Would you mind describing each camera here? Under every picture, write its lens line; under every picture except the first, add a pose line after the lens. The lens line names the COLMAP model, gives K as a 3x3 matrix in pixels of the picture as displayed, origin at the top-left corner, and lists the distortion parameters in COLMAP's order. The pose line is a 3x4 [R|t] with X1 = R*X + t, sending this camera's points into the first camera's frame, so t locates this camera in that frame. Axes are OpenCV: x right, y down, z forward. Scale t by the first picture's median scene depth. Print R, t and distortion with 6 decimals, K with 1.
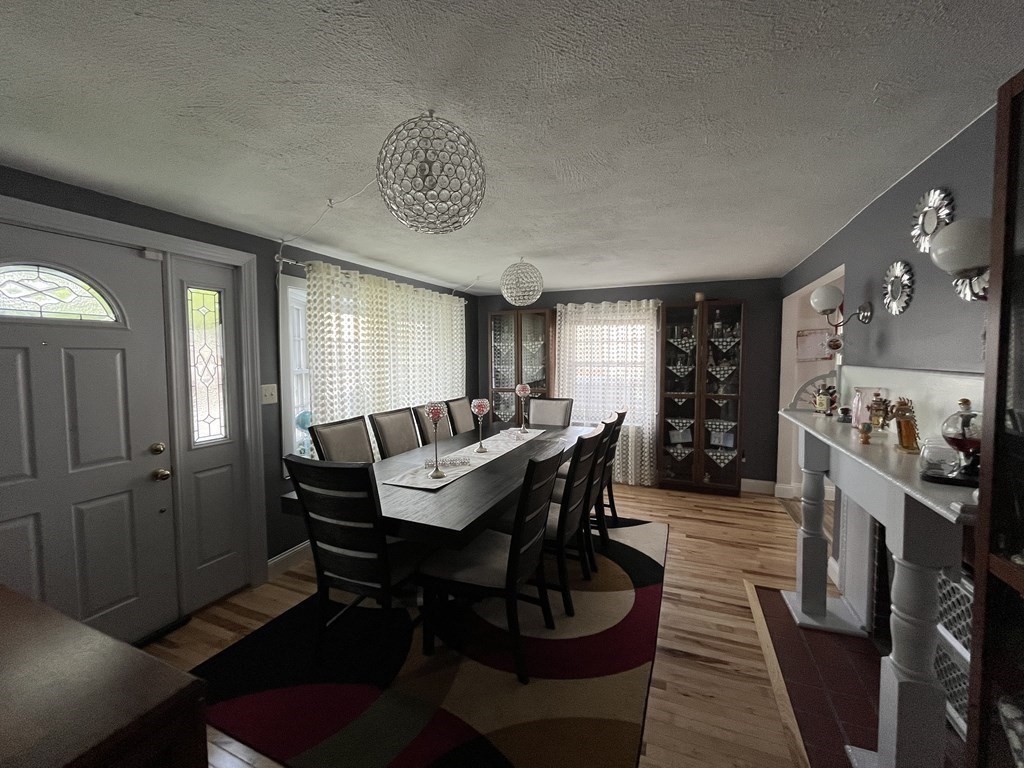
lens RADIAL K [[412.2, 0, 516.7], [0, 412.2, 378.5], [0, 0, 1]] dist [-0.005393, 0.000088]
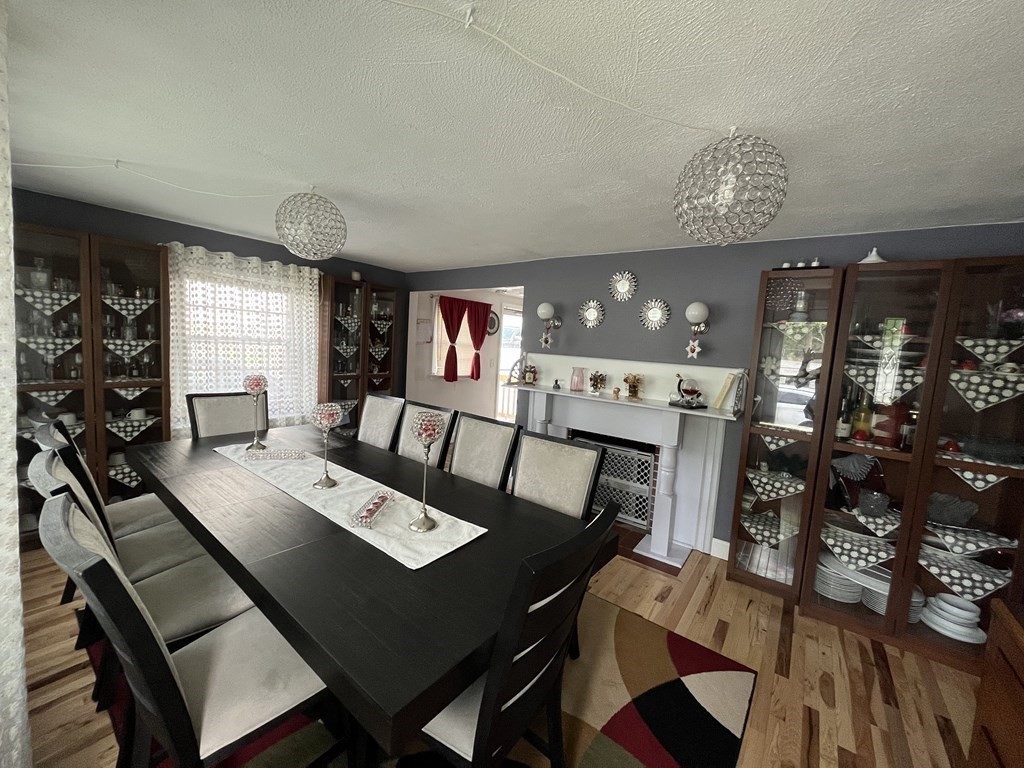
lens RADIAL K [[412.2, 0, 515.1], [0, 412.2, 382.5], [0, 0, 1]] dist [-0.005393, 0.000088]
pose [[0.238396, -0.078687, 0.967975, -0.444188], [-0.006381, 0.996564, 0.082583, -0.028191], [-0.971147, -0.025864, 0.237074, 0.393523]]
